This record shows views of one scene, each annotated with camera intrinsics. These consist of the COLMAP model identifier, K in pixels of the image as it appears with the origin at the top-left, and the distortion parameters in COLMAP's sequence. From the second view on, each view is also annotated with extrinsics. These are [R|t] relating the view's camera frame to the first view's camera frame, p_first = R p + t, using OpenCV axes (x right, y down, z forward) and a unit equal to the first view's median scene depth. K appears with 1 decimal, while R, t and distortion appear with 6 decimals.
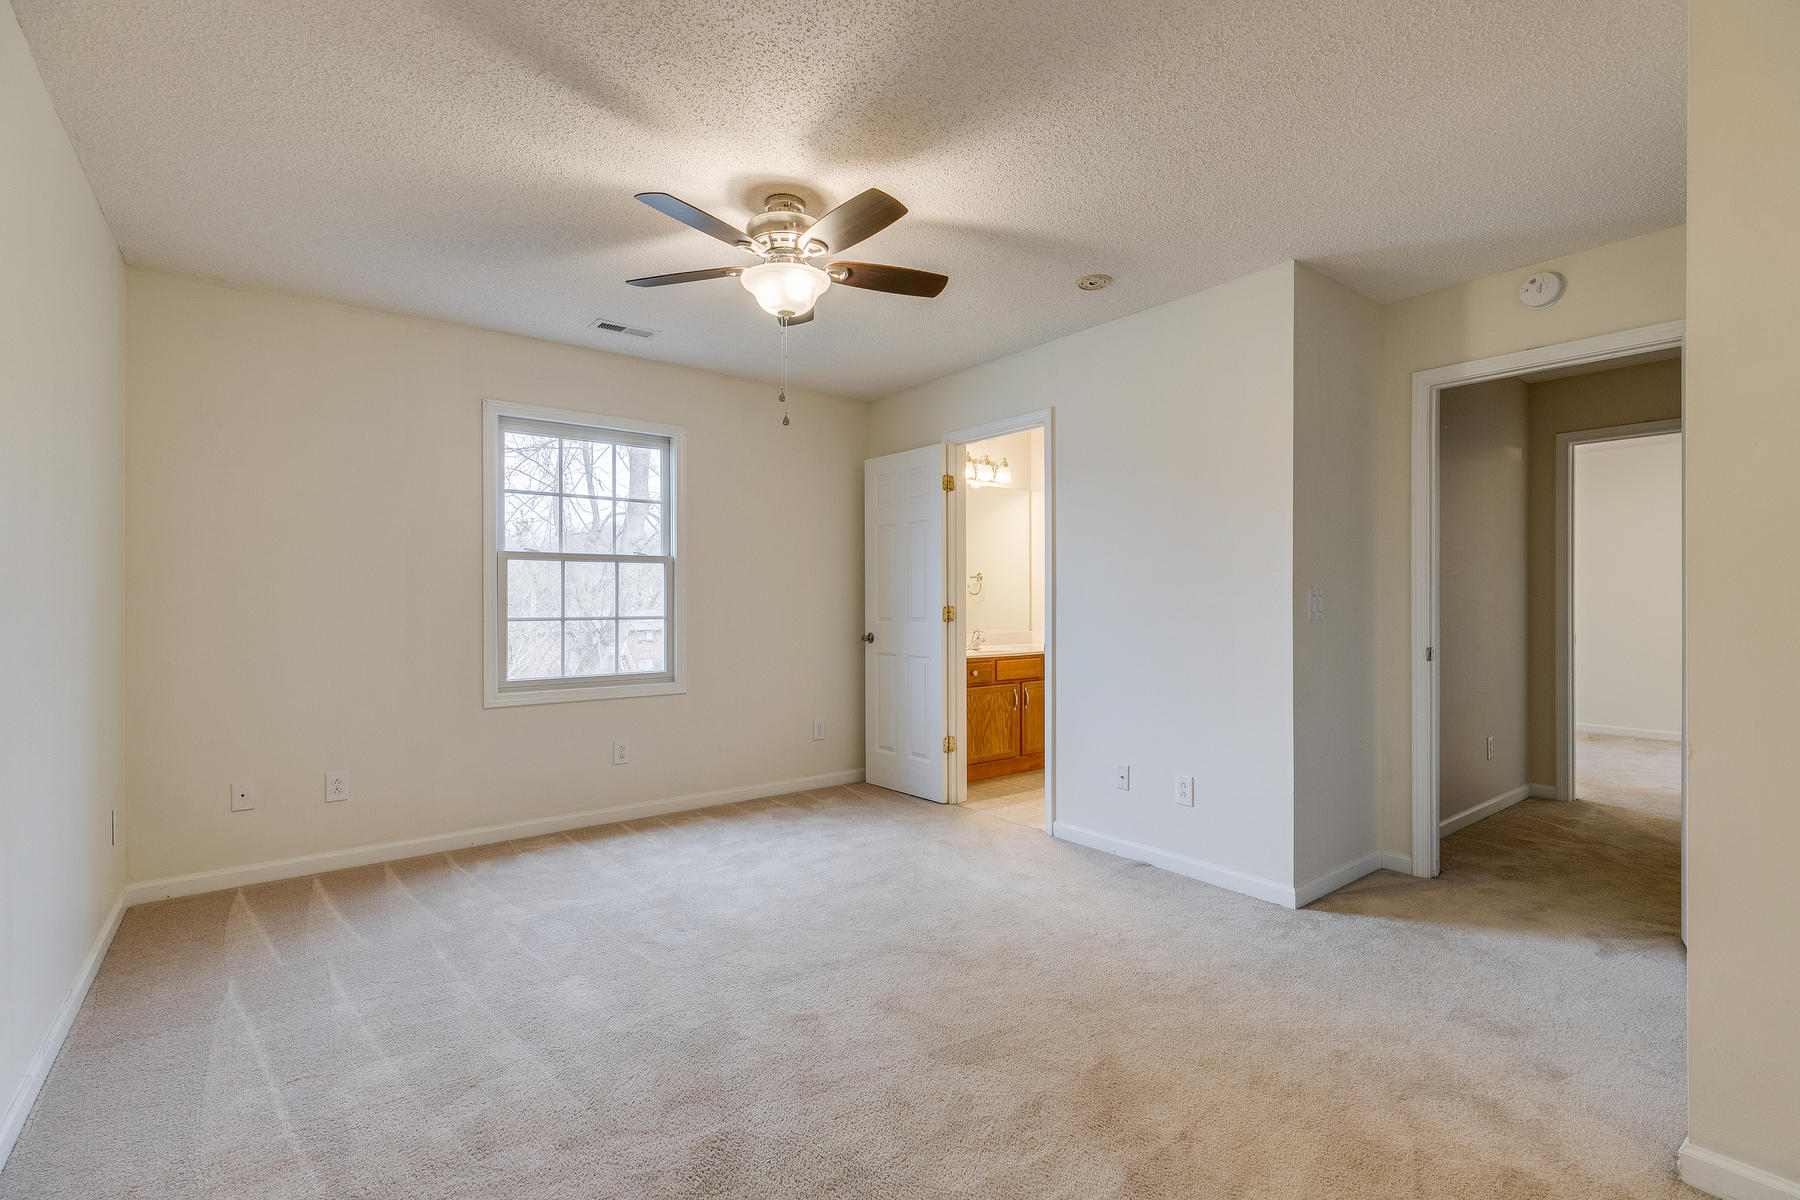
lens RADIAL K [[807.8, 0, 893.0], [0, 807.8, 588.8], [0, 0, 1]] dist [0.006833, -0.001122]
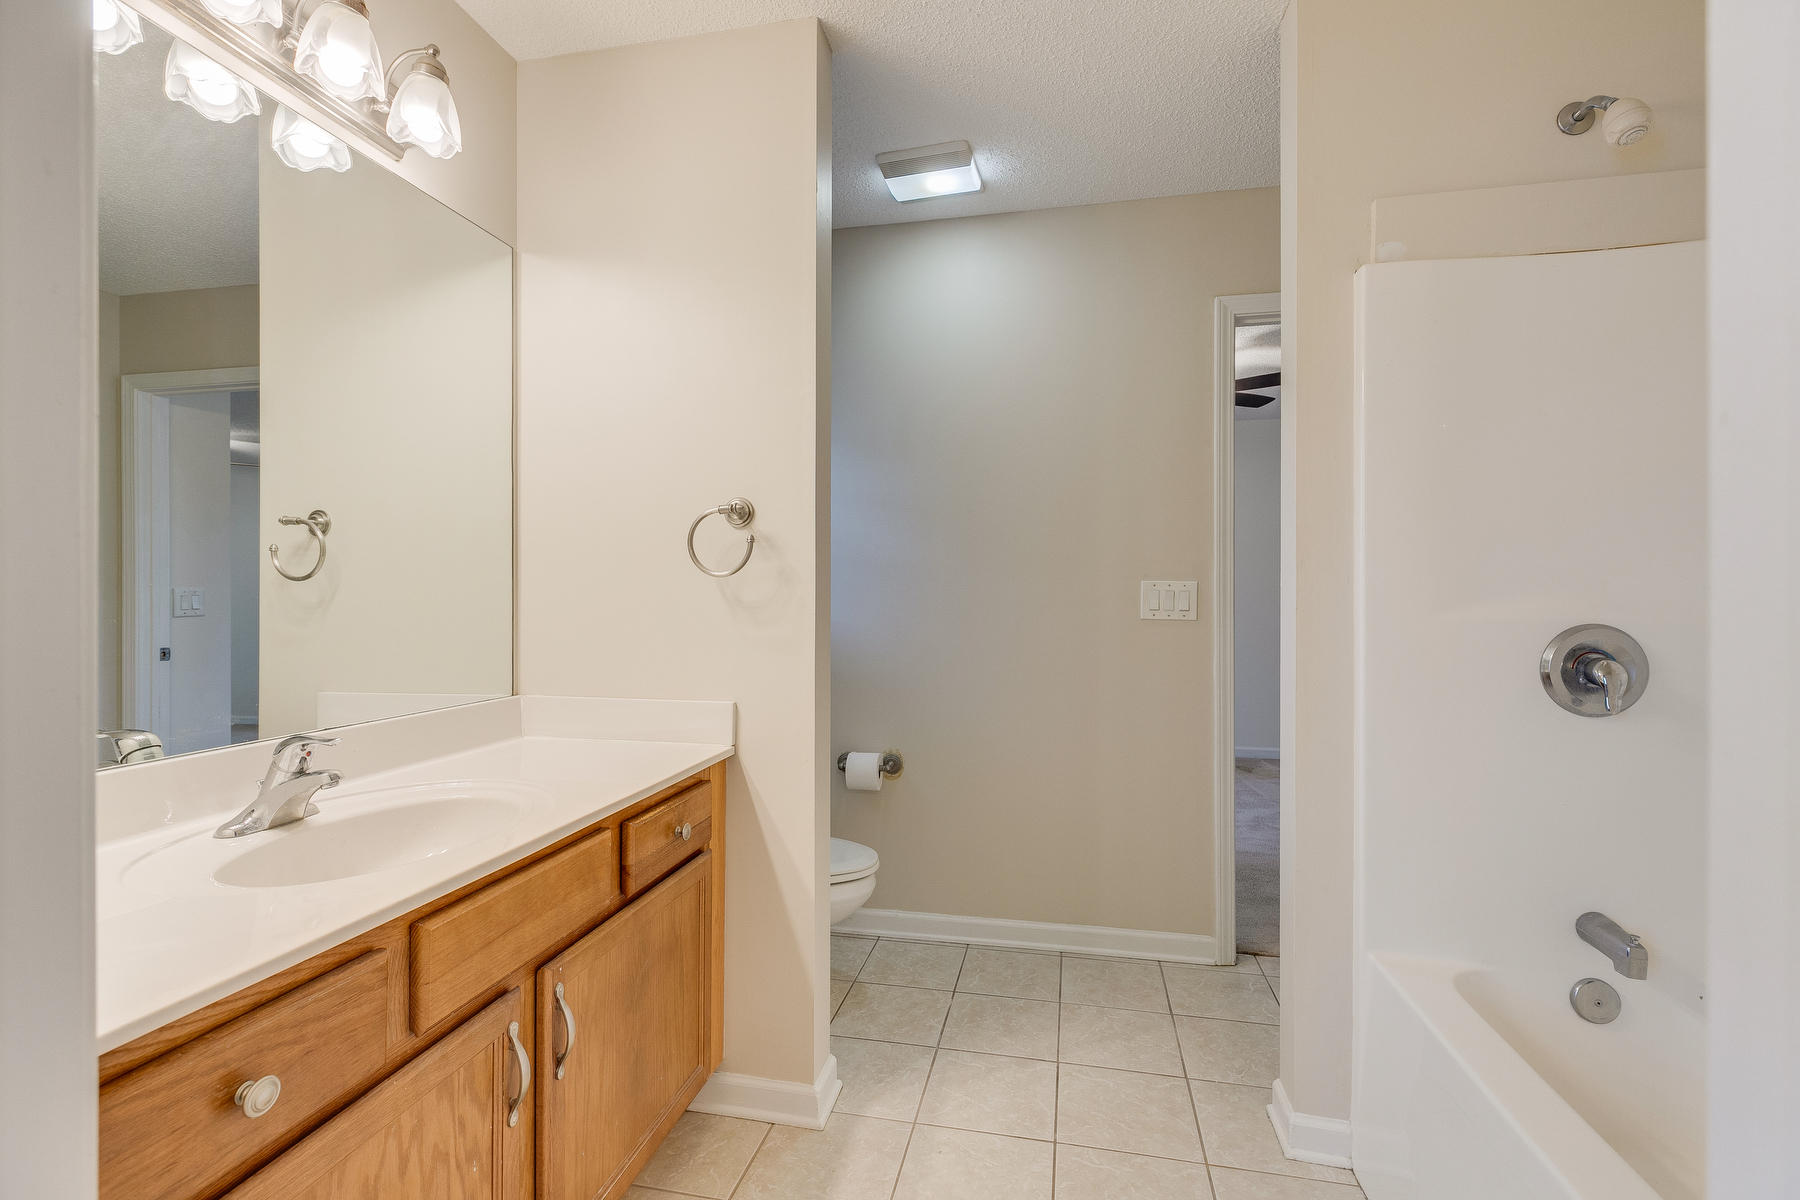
lens RADIAL K [[807.8, 0, 895.0], [0, 807.8, 598.7], [0, 0, 1]] dist [0.006833, -0.001122]
pose [[0.758433, -0.001197, 0.651750, 0.103657], [-0.003374, 0.999978, 0.005763, 0.014422], [-0.651743, -0.006569, 0.758412, 0.901794]]
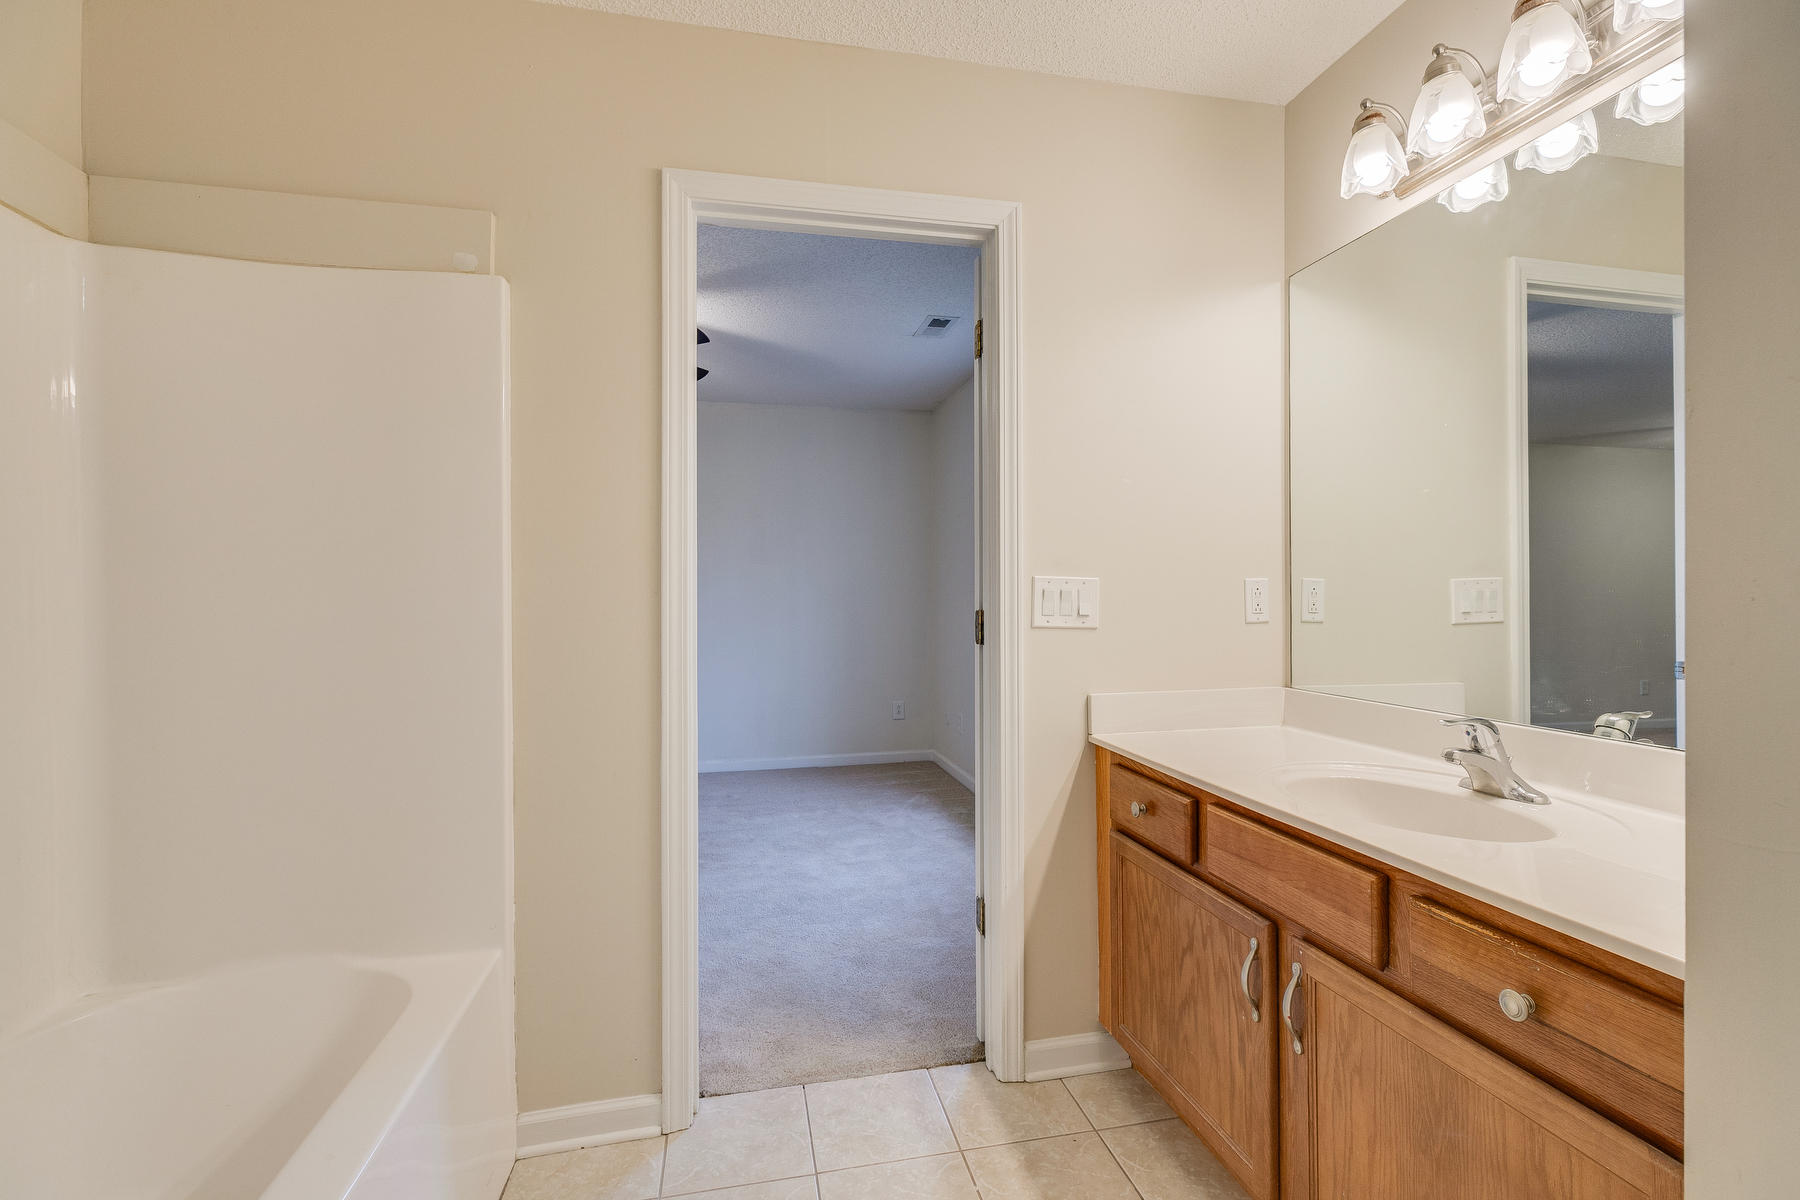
lens RADIAL K [[807.8, 0, 905.9], [0, 807.8, 596.2], [0, 0, 1]] dist [0.006833, -0.001122]
pose [[-0.418278, 0.006830, -0.908293, 0.502014], [0.012640, 0.999919, 0.001698, 0.013152], [0.908231, -0.010770, -0.418330, 1.168266]]
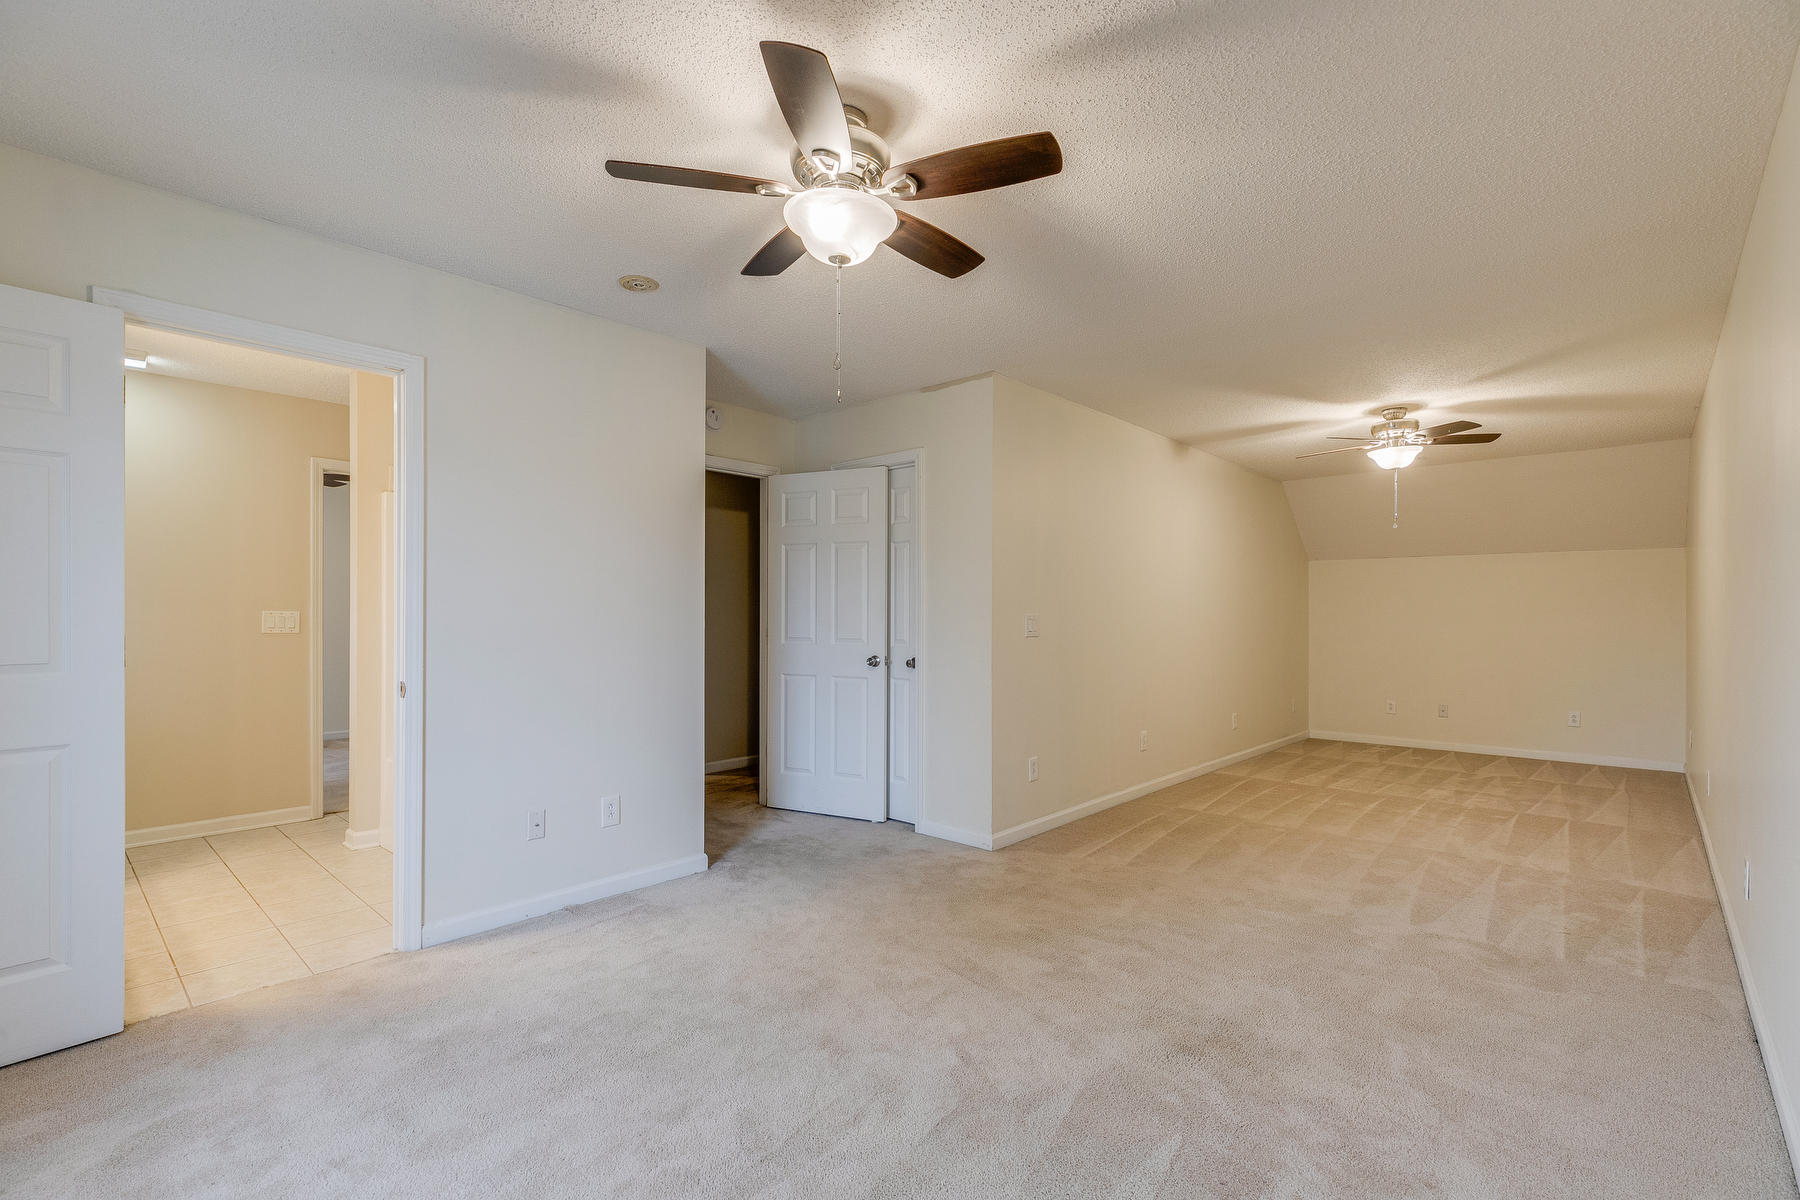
lens RADIAL K [[807.8, 0, 897.5], [0, 807.8, 625.5], [0, 0, 1]] dist [0.006833, -0.001122]
pose [[-0.174837, -0.007128, 0.984572, -0.516785], [-0.011795, 0.999917, 0.005145, 0.007947], [-0.984527, -0.010713, -0.174907, 0.624870]]
